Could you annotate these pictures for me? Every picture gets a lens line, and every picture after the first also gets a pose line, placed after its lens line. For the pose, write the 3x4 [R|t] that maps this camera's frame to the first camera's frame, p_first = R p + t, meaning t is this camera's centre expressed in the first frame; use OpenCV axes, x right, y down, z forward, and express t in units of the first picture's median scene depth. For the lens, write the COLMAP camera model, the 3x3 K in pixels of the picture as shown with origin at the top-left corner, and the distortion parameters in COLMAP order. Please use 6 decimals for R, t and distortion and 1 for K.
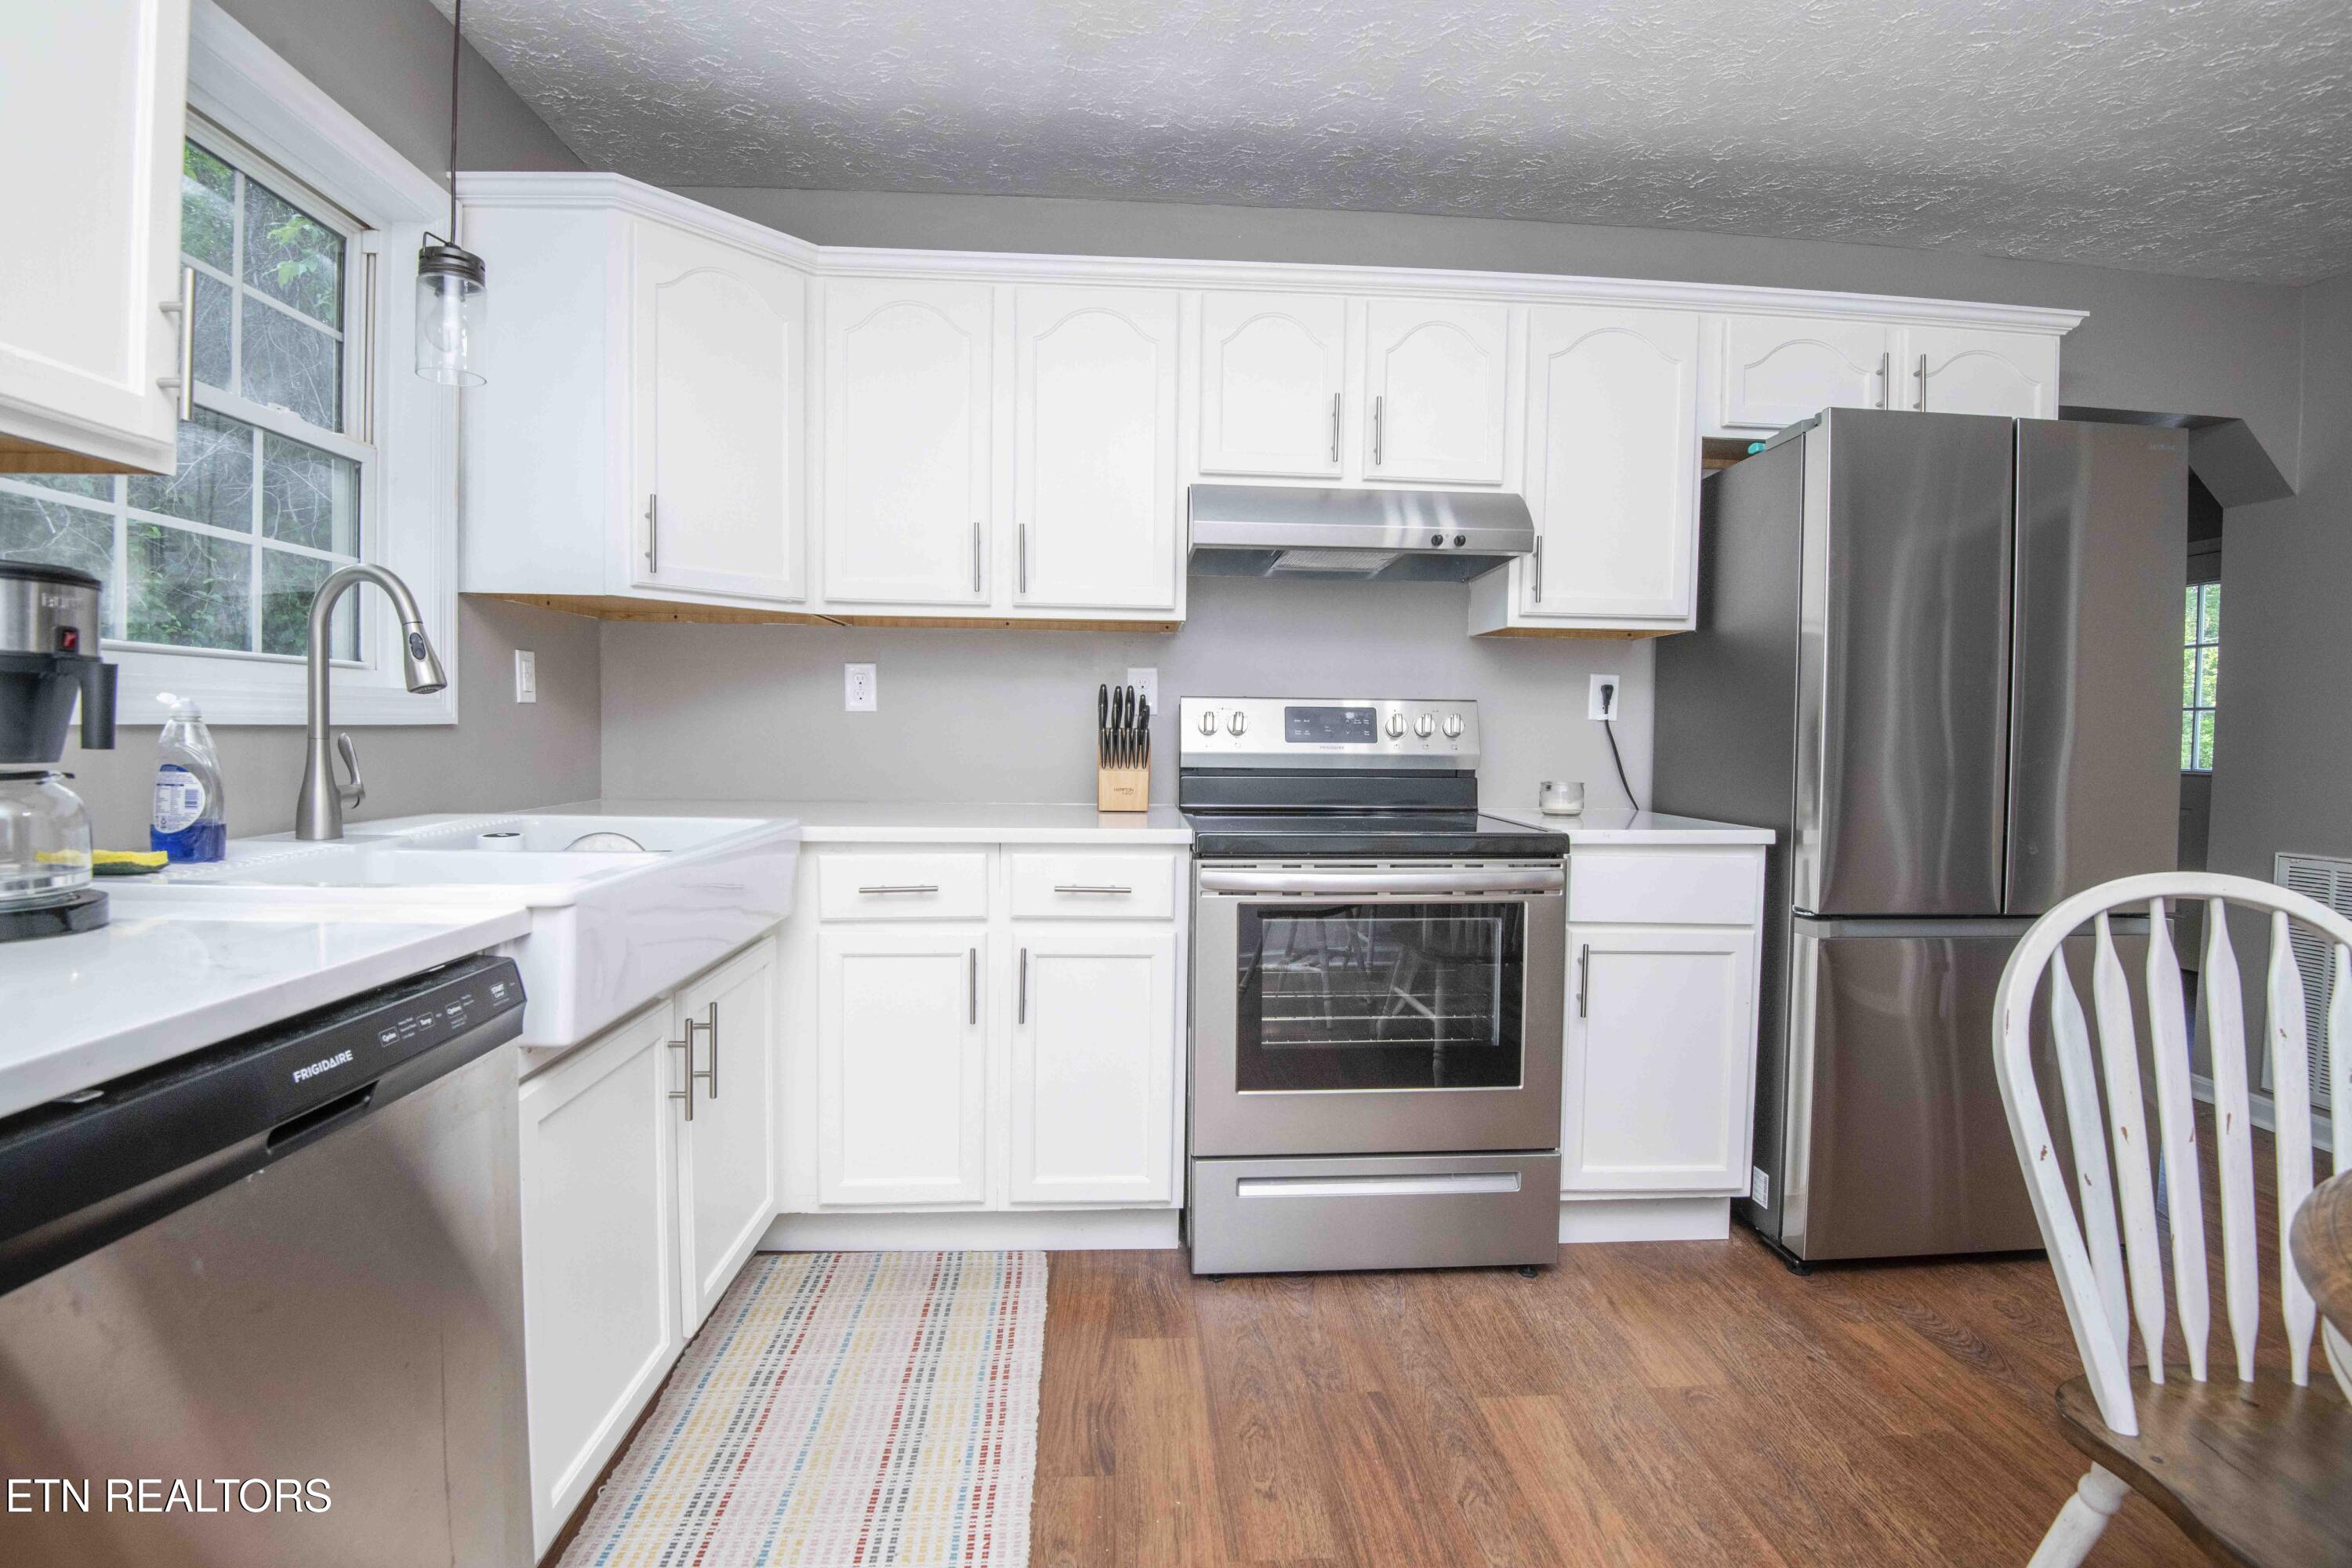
lens RADIAL K [[1093.4, 0, 1187.0], [0, 1093.4, 780.0], [0, 0, 1]] dist [-0.023670, -0.010453]
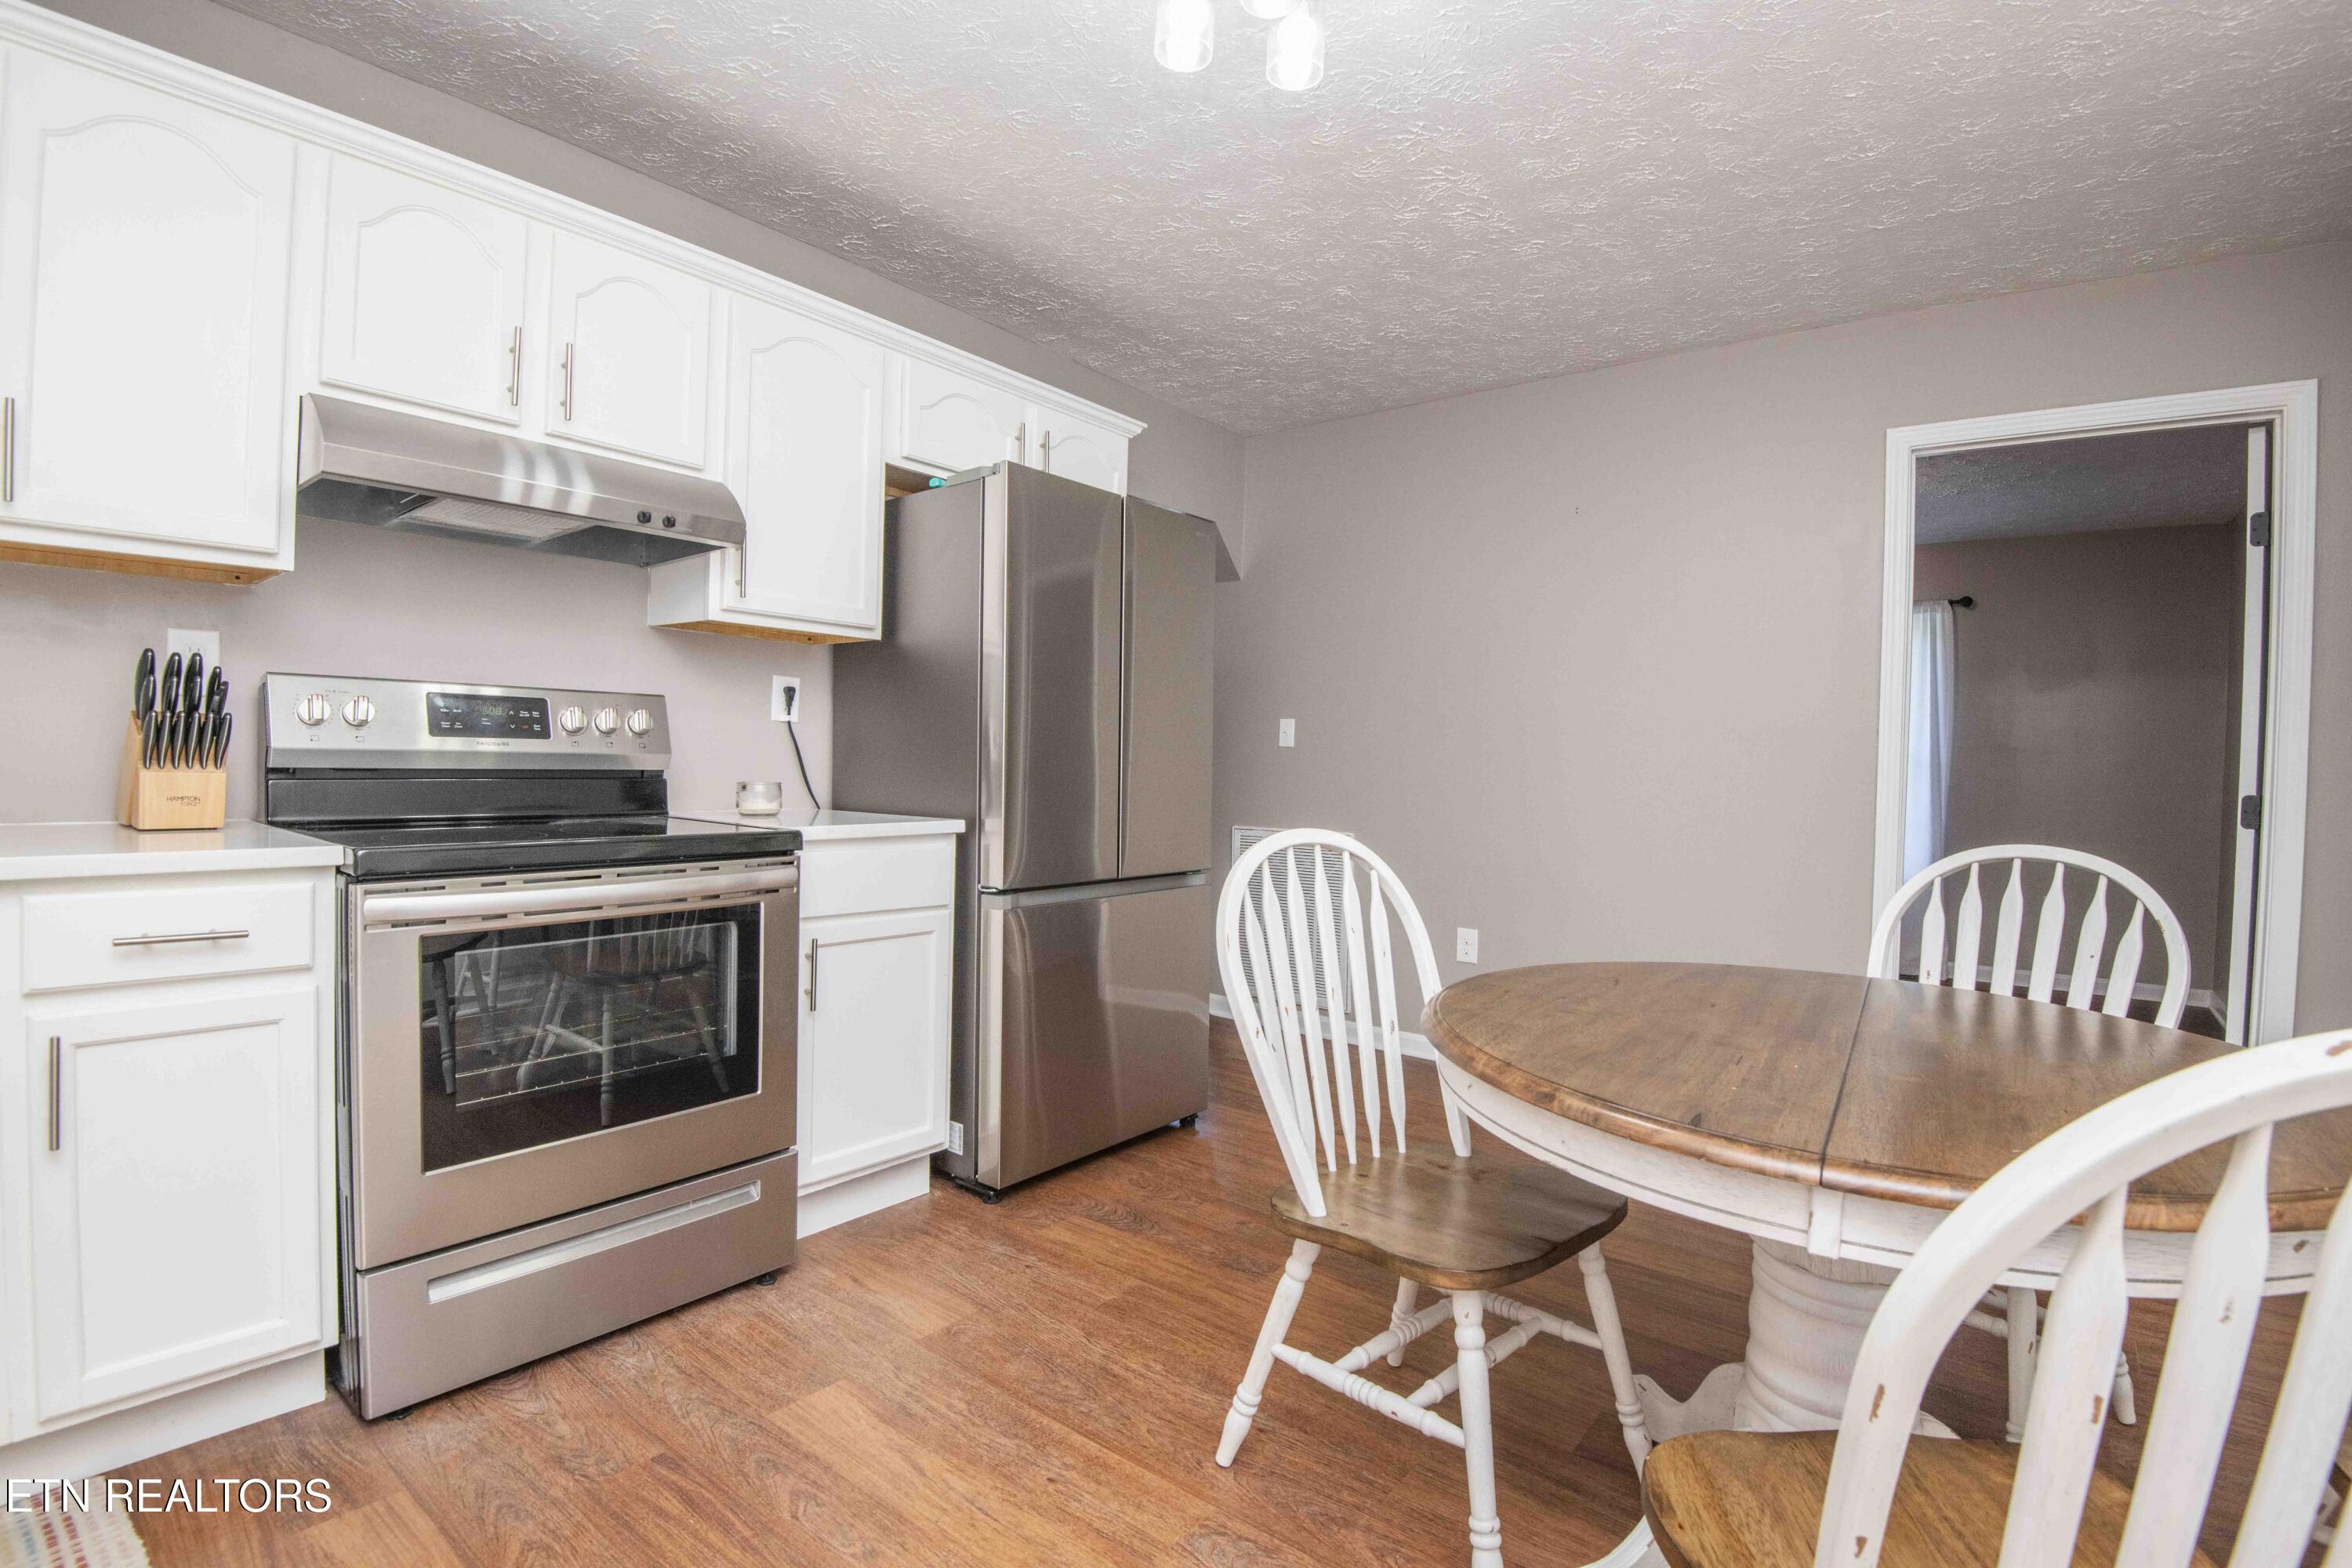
lens RADIAL K [[1093.4, 0, 1201.2], [0, 1093.4, 779.8], [0, 0, 1]] dist [-0.023670, -0.010453]
pose [[0.664406, -0.009500, 0.747312, -0.147042], [0.016871, 0.999855, -0.002288, 0.010416], [-0.747182, 0.014128, 0.664470, 0.050305]]
